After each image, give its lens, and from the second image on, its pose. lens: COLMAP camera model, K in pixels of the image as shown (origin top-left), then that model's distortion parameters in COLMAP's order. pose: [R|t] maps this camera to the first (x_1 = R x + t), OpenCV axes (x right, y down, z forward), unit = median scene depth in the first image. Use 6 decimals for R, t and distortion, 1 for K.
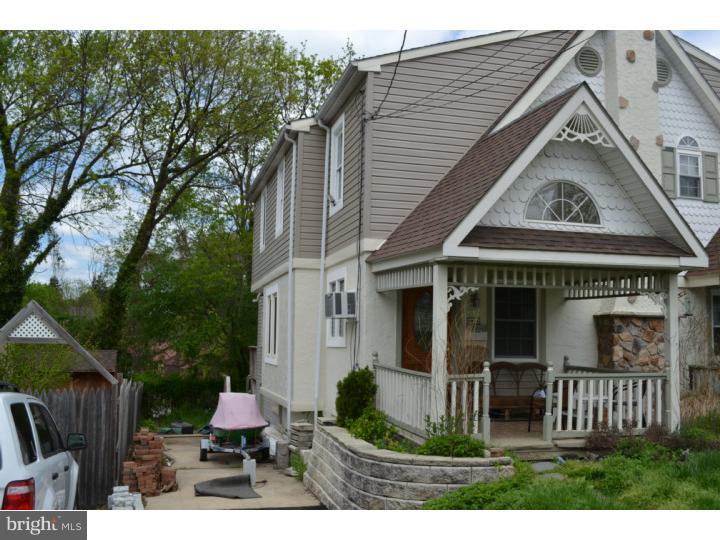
lens RADIAL K [[637.7, 0, 357.0], [0, 637.7, 267.3], [0, 0, 1]] dist [-0.051381, -0.001482]
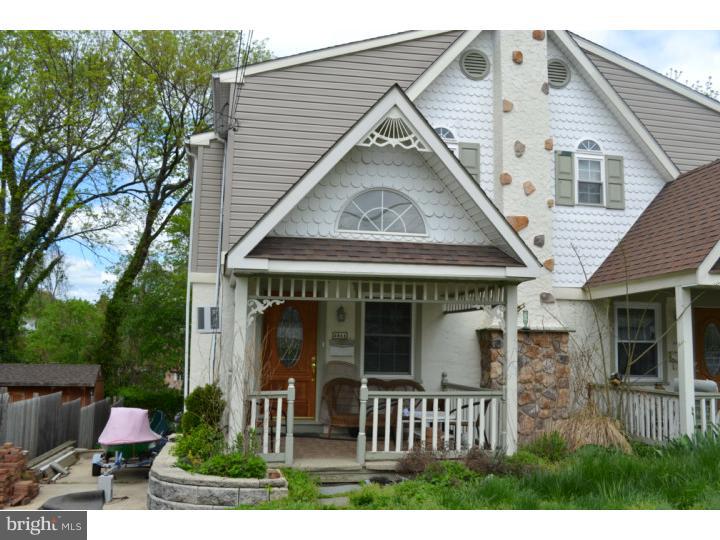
lens RADIAL K [[637.7, 0, 364.8], [0, 637.7, 271.8], [0, 0, 1]] dist [-0.051381, -0.001482]
pose [[0.997766, -0.008793, -0.066218, 0.279397], [0.007688, 0.999827, -0.016928, 0.003816], [0.066355, 0.016381, 0.997662, 0.034400]]
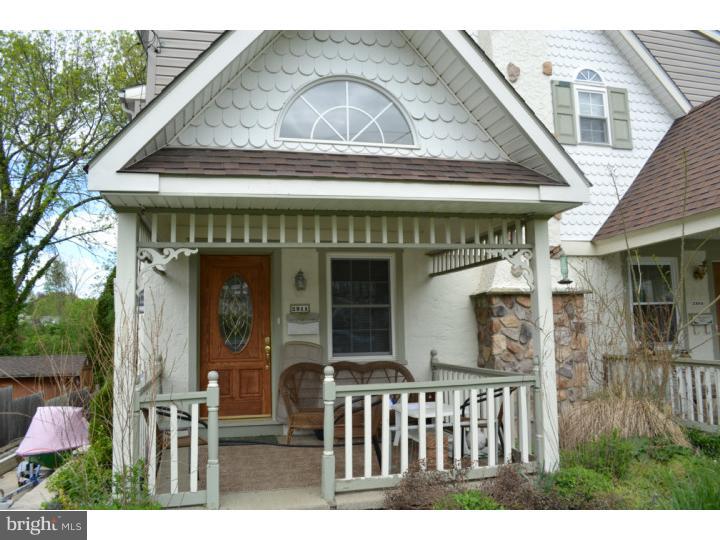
lens RADIAL K [[520.6, 0, 358.3], [0, 520.6, 272.1], [0, 0, 1]] dist [-0.065038, -0.000872]
pose [[0.998609, -0.045278, -0.027013, 0.264732], [0.045093, 0.998955, -0.007430, 0.047611], [0.027322, 0.006202, 0.999607, 0.378128]]
